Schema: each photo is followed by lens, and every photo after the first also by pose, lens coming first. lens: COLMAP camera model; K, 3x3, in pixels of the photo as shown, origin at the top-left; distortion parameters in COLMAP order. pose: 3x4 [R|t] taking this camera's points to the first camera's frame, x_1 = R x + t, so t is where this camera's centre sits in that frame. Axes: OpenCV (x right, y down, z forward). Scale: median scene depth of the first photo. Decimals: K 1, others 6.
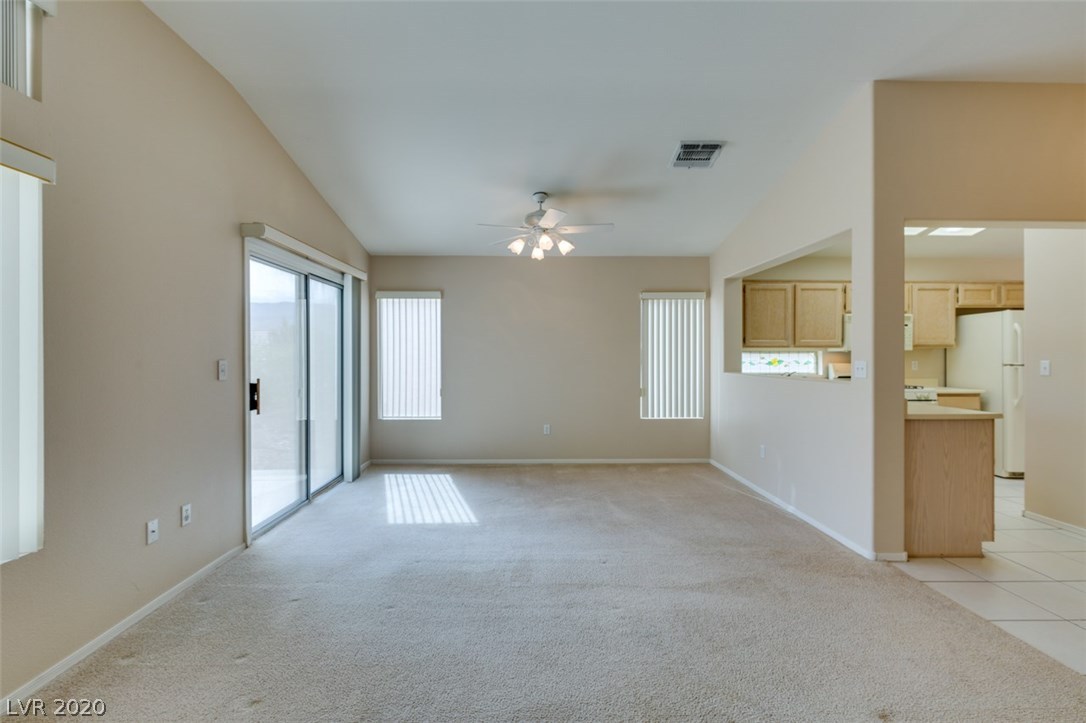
lens RADIAL K [[489.2, 0, 538.7], [0, 489.2, 356.7], [0, 0, 1]] dist [0.007776, -0.002248]
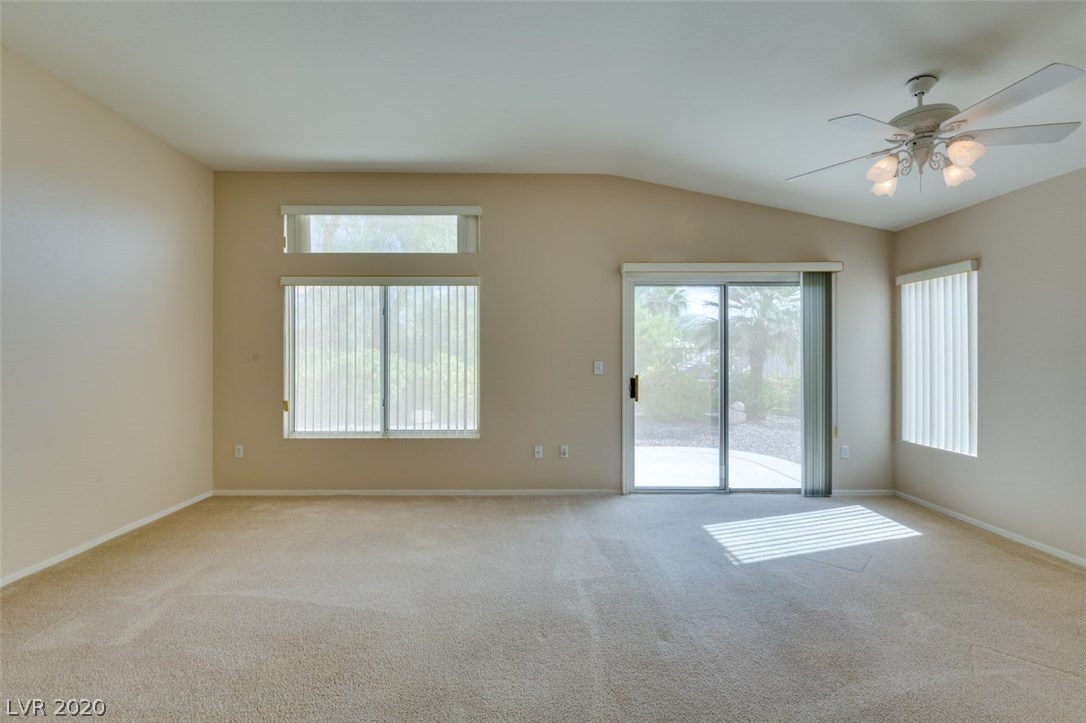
lens RADIAL K [[489.2, 0, 534.3], [0, 489.2, 355.8], [0, 0, 1]] dist [0.007776, -0.002248]
pose [[-0.016585, -0.001935, -0.999861, 0.643818], [-0.003022, 0.999994, -0.001886, -0.004415], [0.999858, 0.002991, -0.016590, 0.610025]]
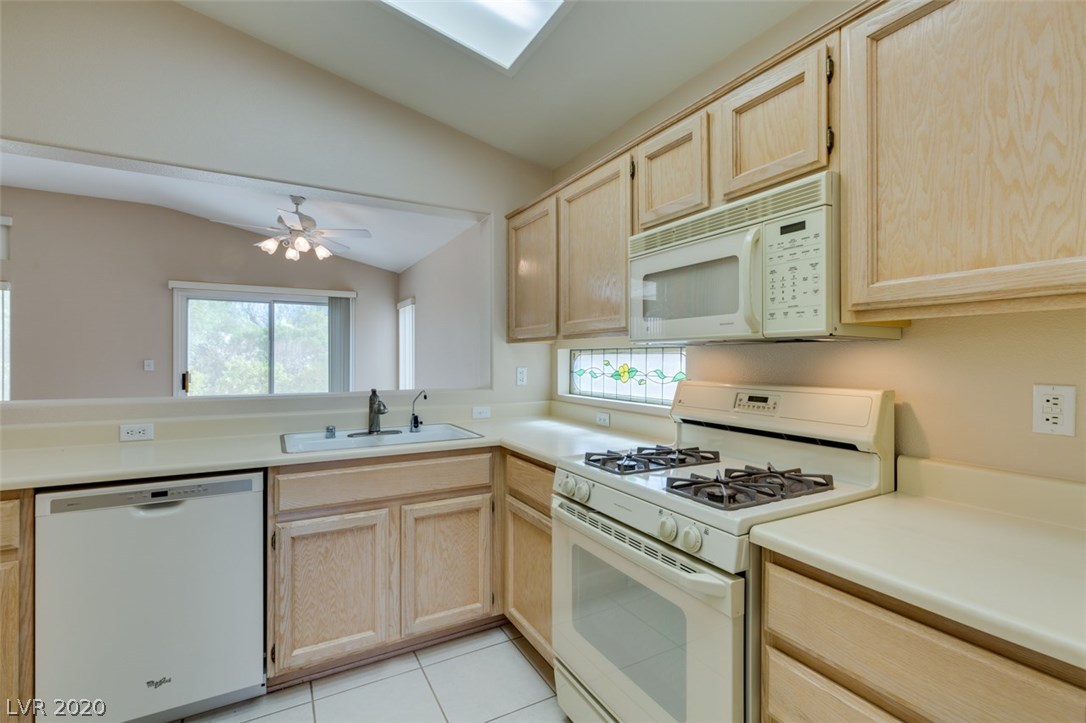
lens RADIAL K [[489.2, 0, 536.4], [0, 489.2, 358.0], [0, 0, 1]] dist [0.007776, -0.002248]
pose [[0.464378, 0.000537, -0.885637, 1.211452], [-0.002794, 0.999996, -0.000859, -0.001929], [0.885633, 0.002873, 0.464377, 1.053418]]
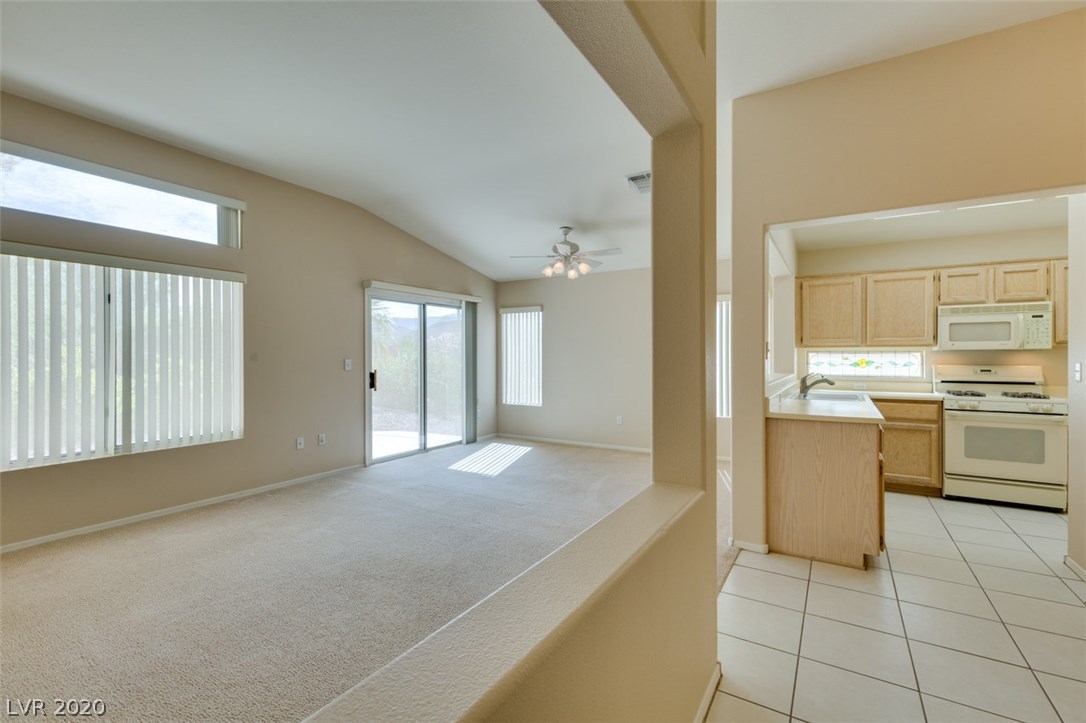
lens RADIAL K [[489.2, 0, 541.4], [0, 489.2, 356.6], [0, 0, 1]] dist [0.007776, -0.002248]
pose [[0.843251, -0.000310, -0.537520, 0.681615], [-0.000097, 1.000000, -0.000728, -0.000313], [0.537520, 0.000666, 0.843251, -0.100506]]
